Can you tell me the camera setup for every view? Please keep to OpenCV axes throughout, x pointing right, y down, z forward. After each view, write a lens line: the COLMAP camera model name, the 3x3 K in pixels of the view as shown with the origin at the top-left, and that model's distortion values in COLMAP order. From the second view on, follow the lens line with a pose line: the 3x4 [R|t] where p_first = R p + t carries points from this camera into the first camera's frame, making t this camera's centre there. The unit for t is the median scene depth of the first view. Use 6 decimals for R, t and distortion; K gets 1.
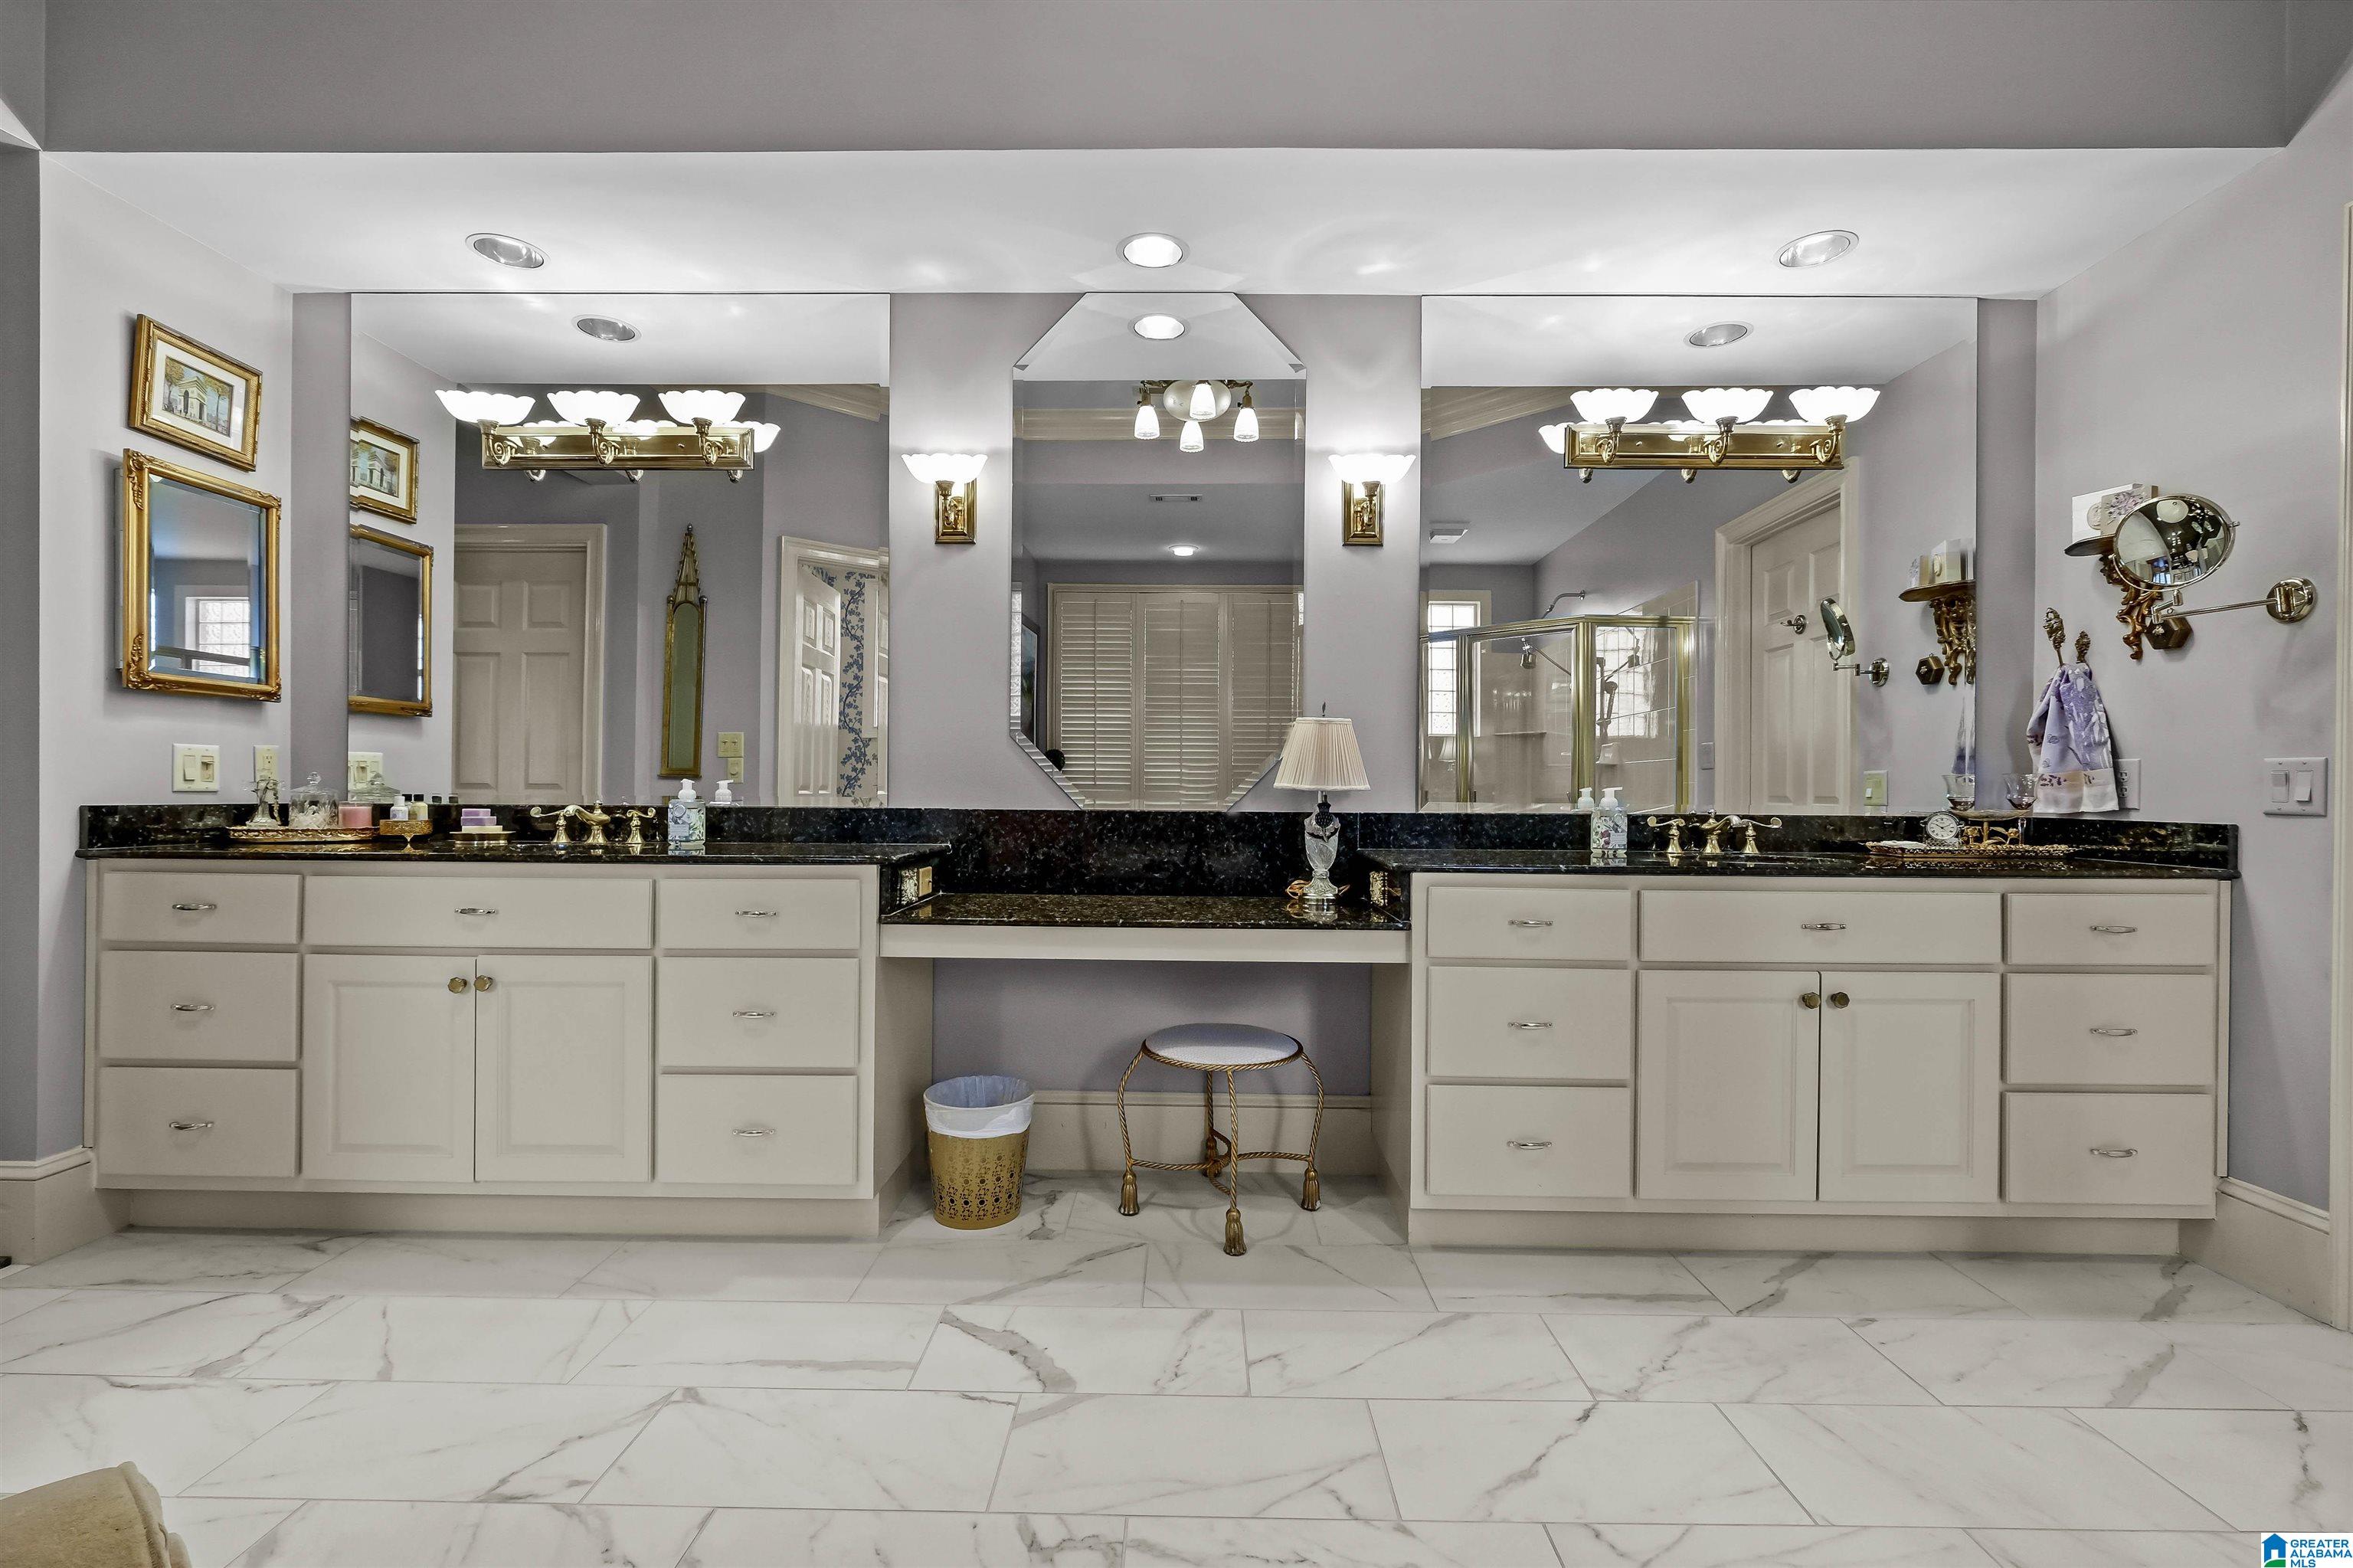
lens RADIAL K [[1033.4, 0, 1178.6], [0, 1033.4, 784.8], [0, 0, 1]] dist [-0.010878, 0.000905]
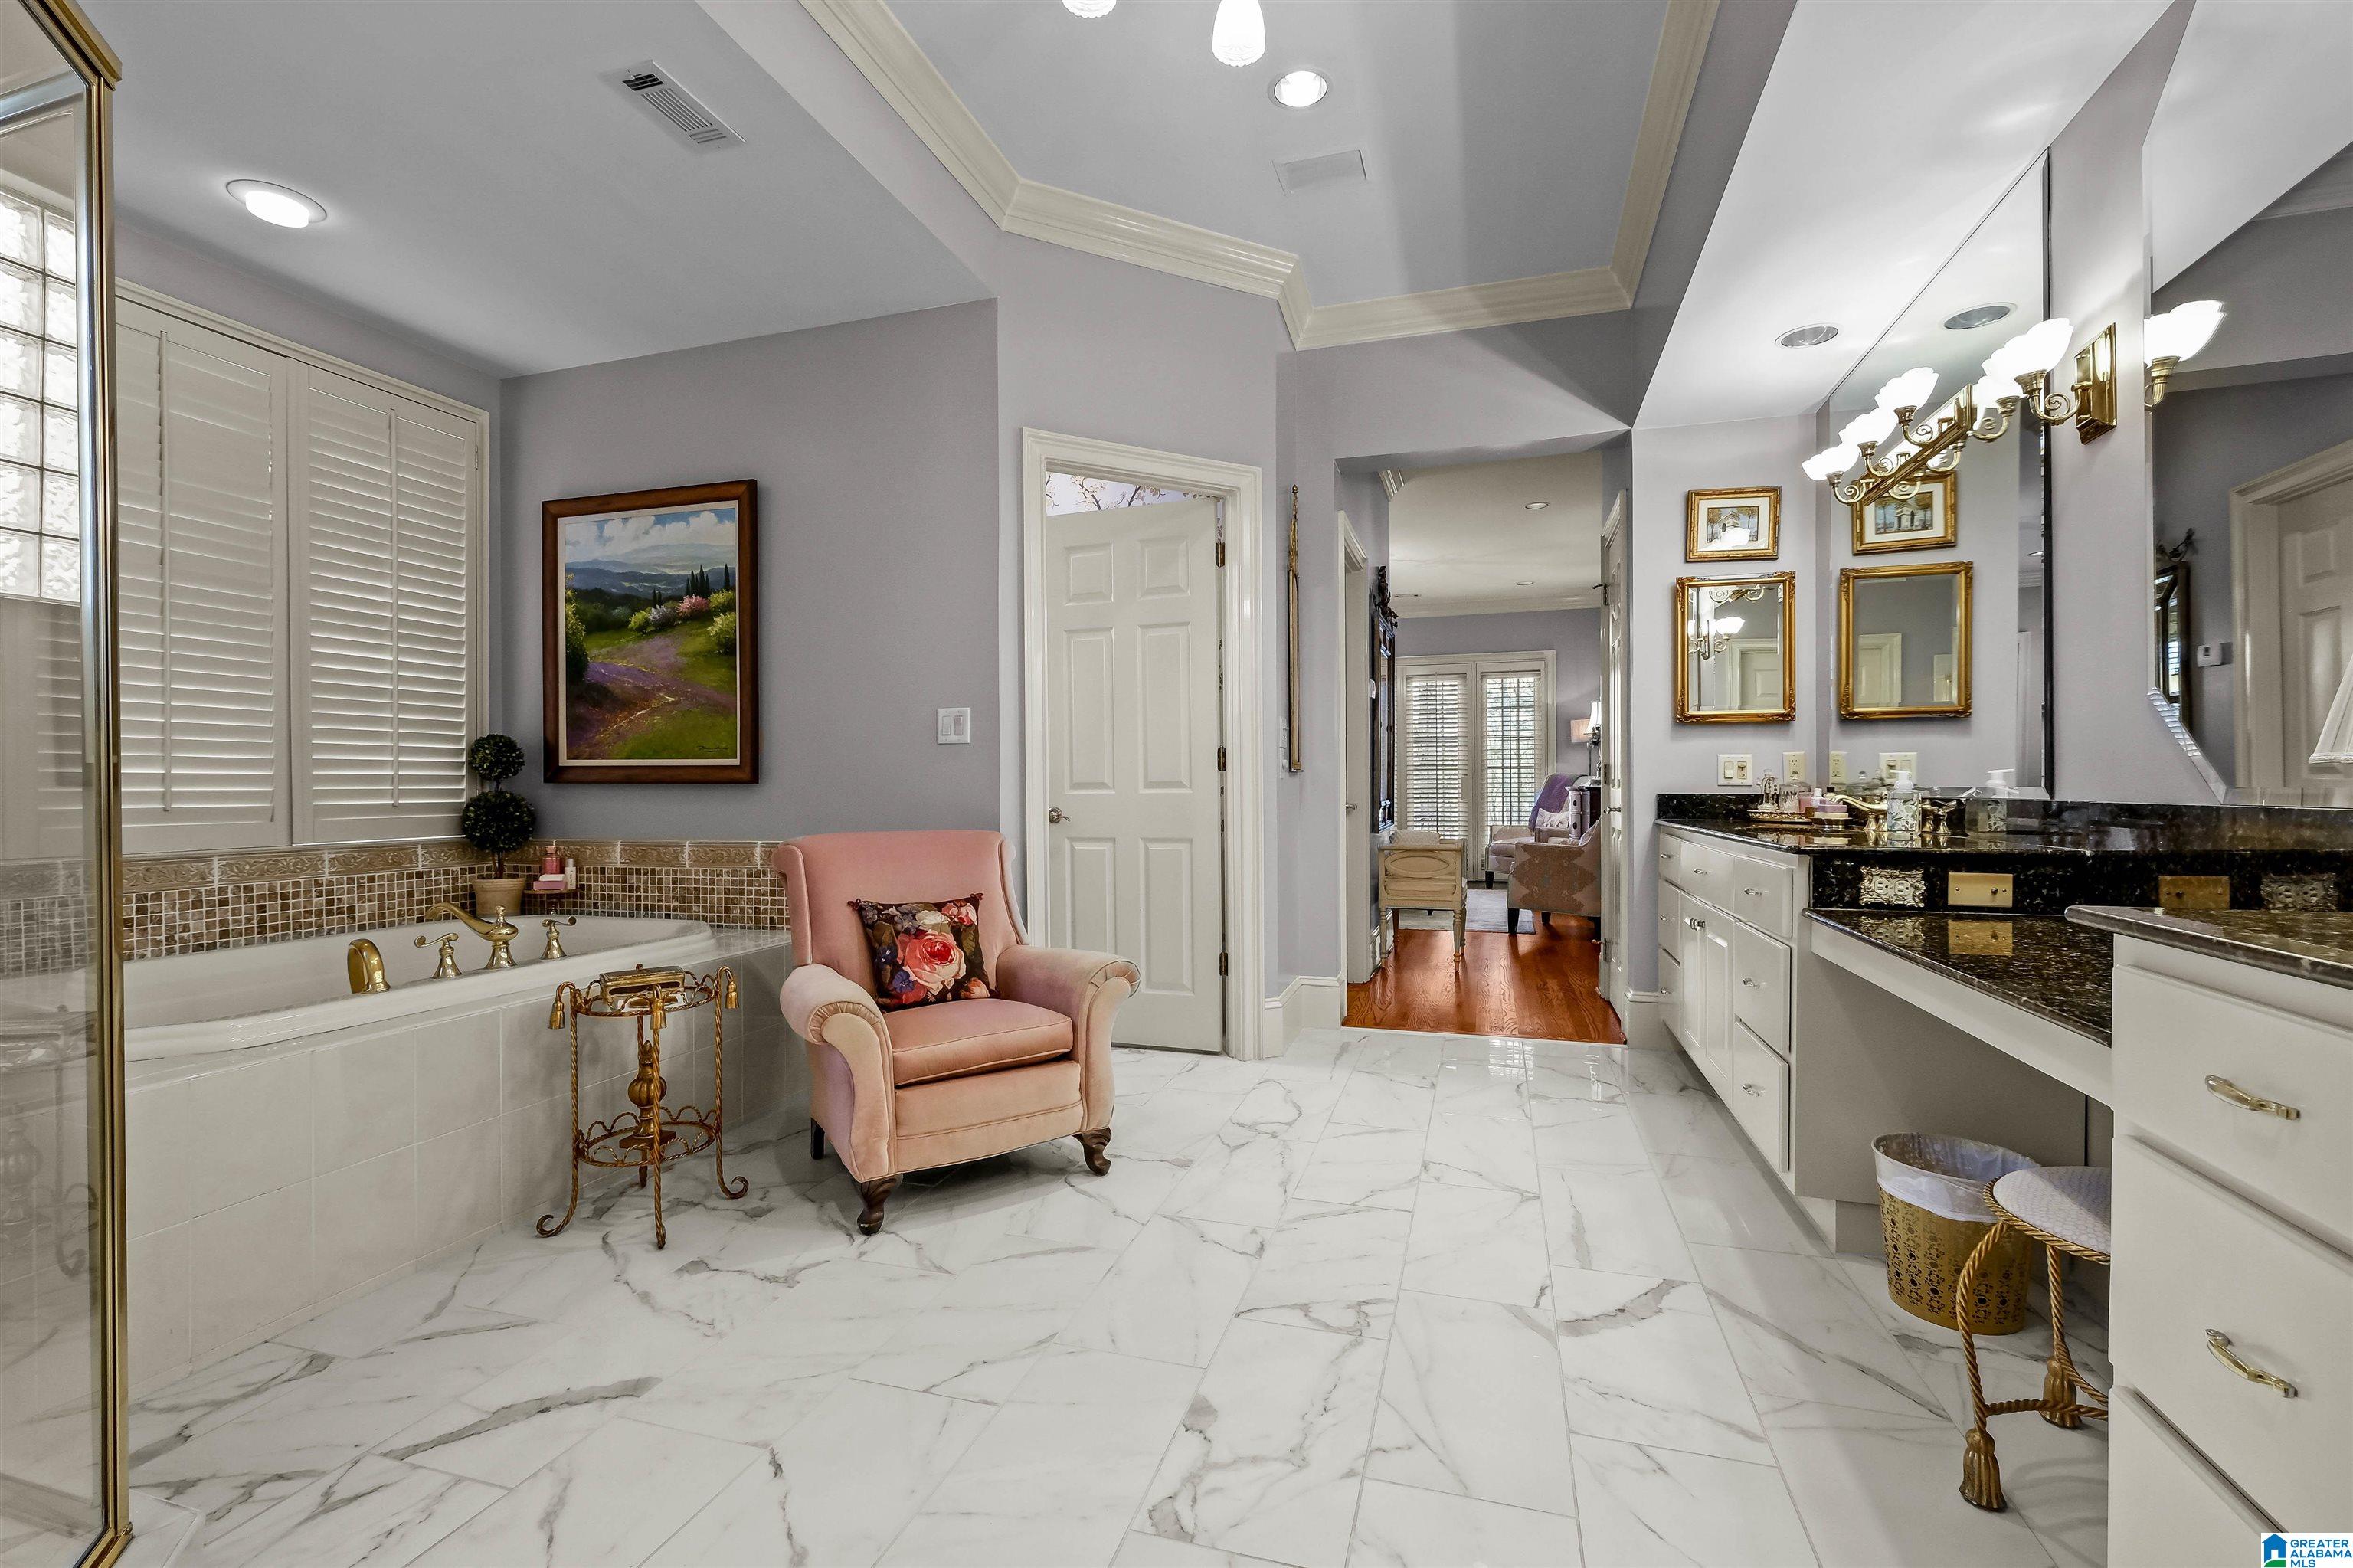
lens RADIAL K [[1033.4, 0, 1170.9], [0, 1033.4, 784.8], [0, 0, 1]] dist [-0.010878, 0.000905]
pose [[-0.288929, -0.005585, -0.957334, 0.865876], [0.004041, 0.999967, -0.007053, 0.015675], [0.957342, -0.005907, -0.288897, 0.761424]]
